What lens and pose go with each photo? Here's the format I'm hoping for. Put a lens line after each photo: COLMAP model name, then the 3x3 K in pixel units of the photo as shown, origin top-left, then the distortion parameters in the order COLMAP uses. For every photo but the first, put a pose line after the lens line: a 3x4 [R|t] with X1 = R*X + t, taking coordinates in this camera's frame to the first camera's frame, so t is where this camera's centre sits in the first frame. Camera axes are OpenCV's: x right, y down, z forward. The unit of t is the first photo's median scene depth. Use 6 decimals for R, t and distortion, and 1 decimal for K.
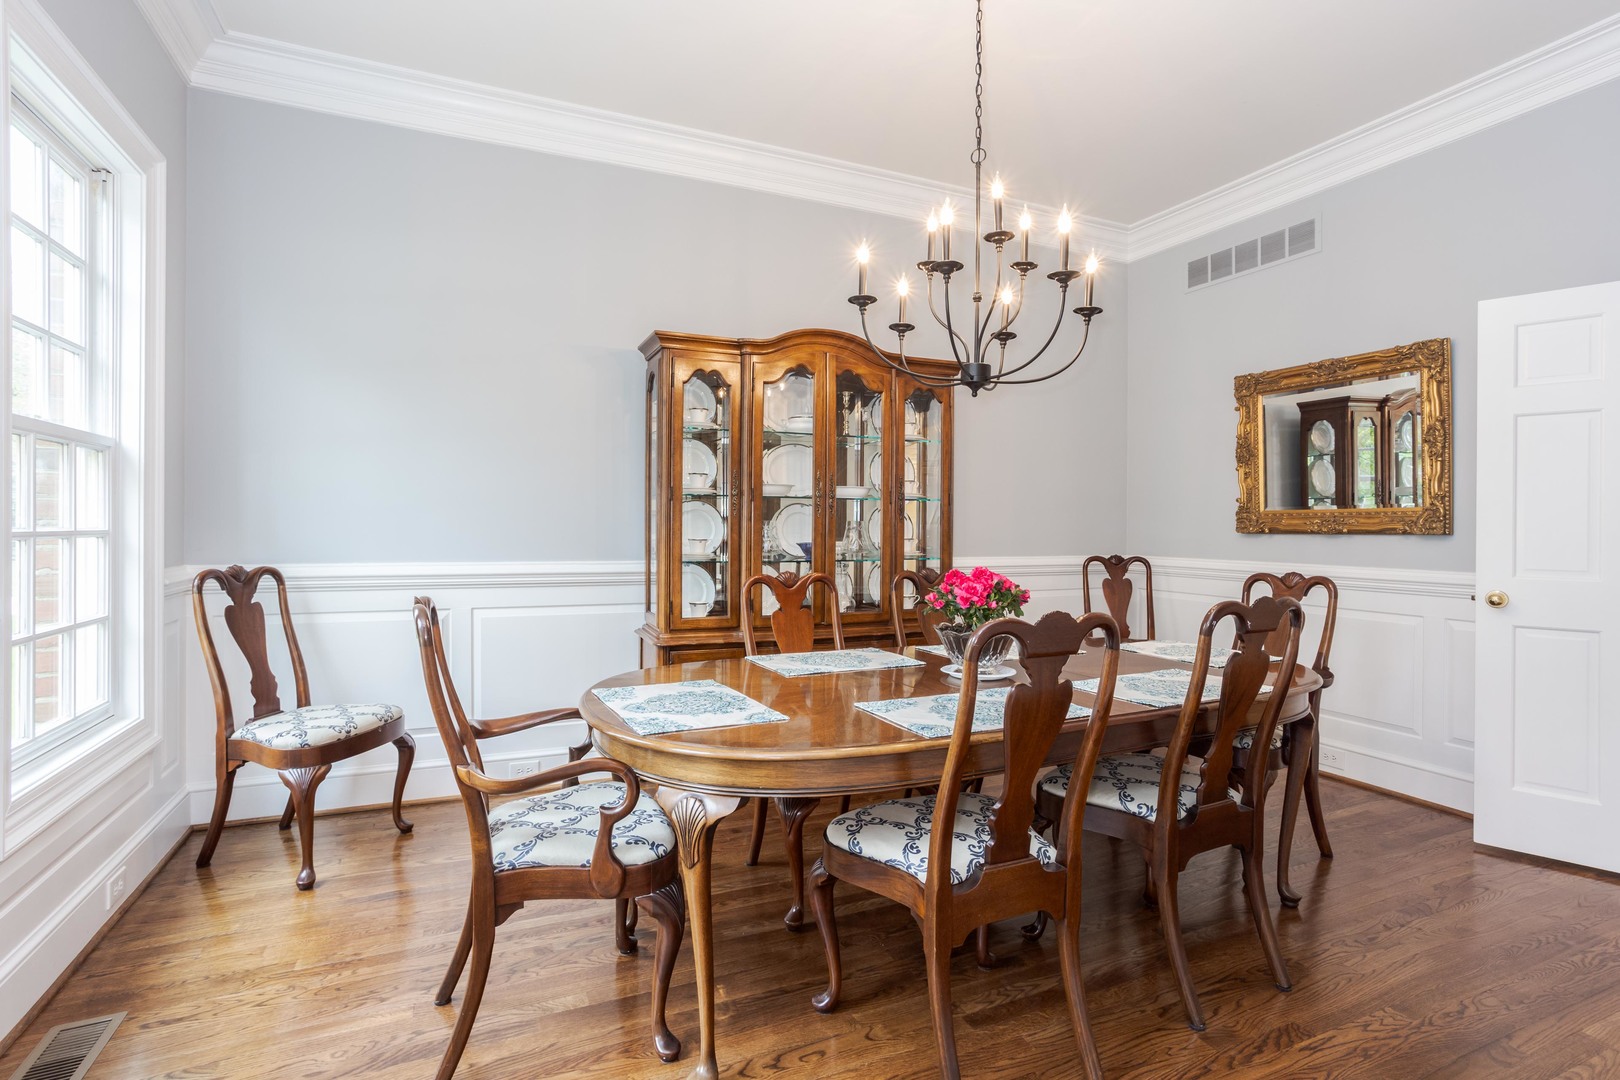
lens RADIAL K [[794.4, 0, 800.1], [0, 794.4, 524.2], [0, 0, 1]] dist [-0.047024, 0.027424]
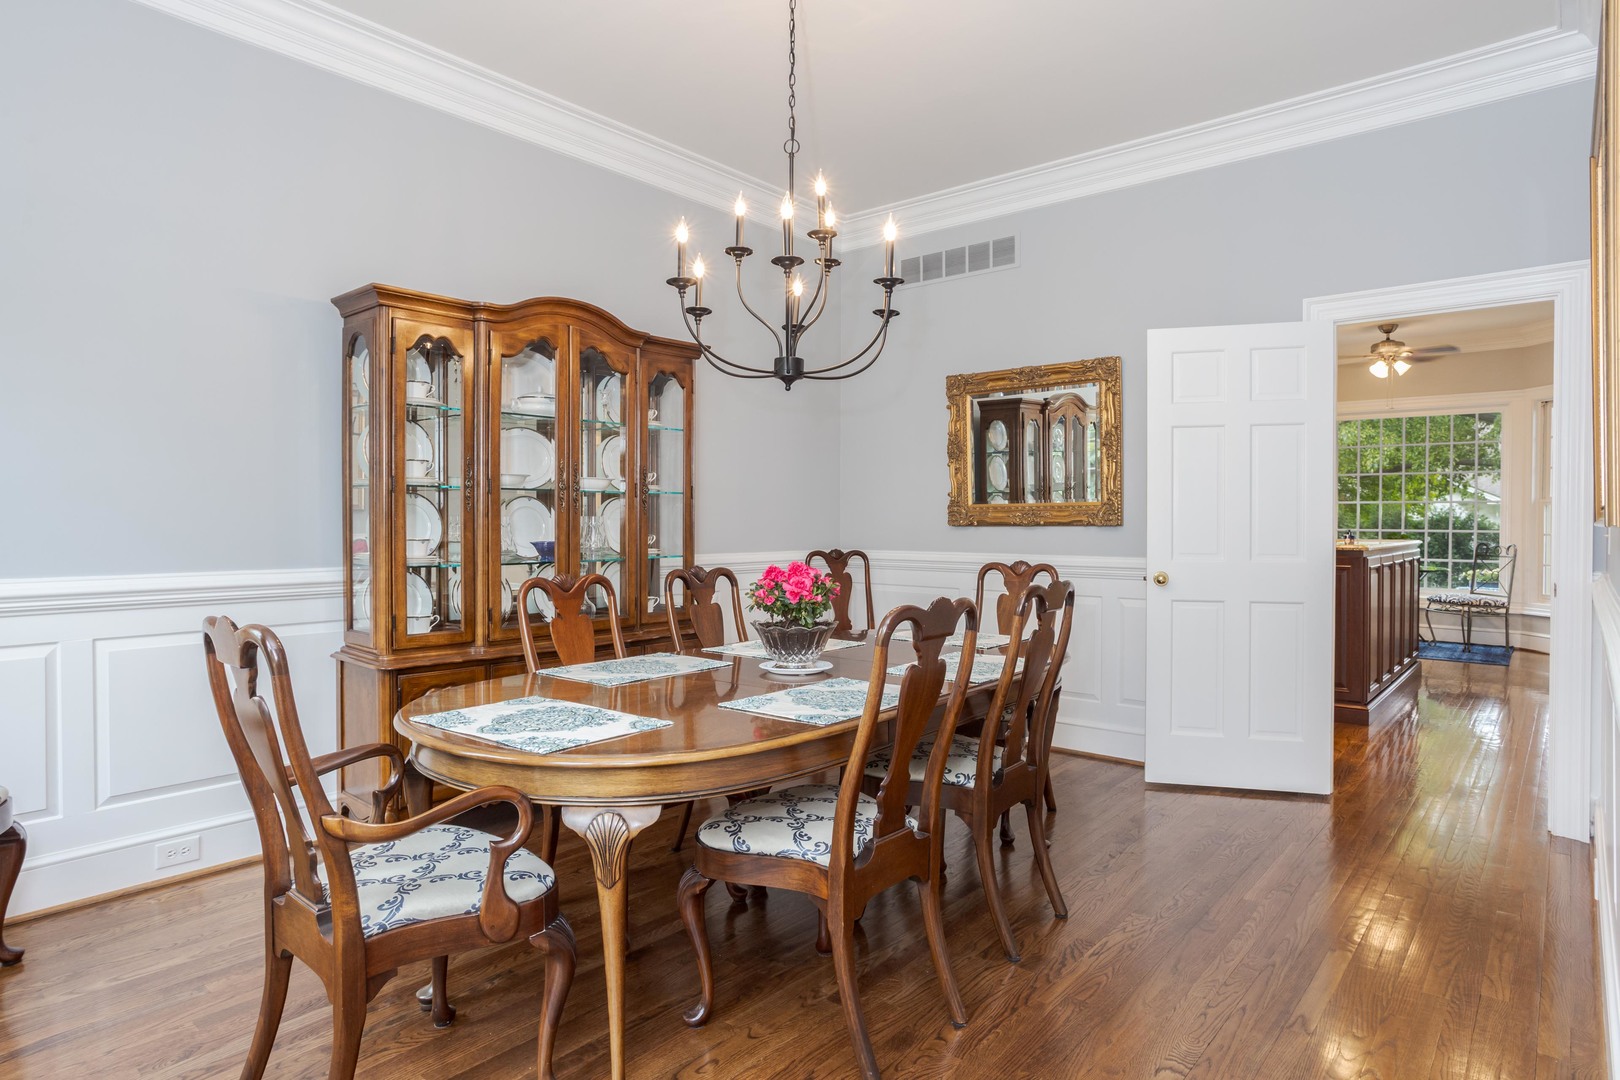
lens RADIAL K [[914.4, 0, 821.1], [0, 914.4, 529.4], [0, 0, 1]] dist [-0.030242, 0.016849]
pose [[0.901097, -0.011295, 0.433471, -0.187180], [0.006298, 0.999896, 0.012964, -0.001335], [-0.433573, -0.008952, 0.901074, -0.040361]]
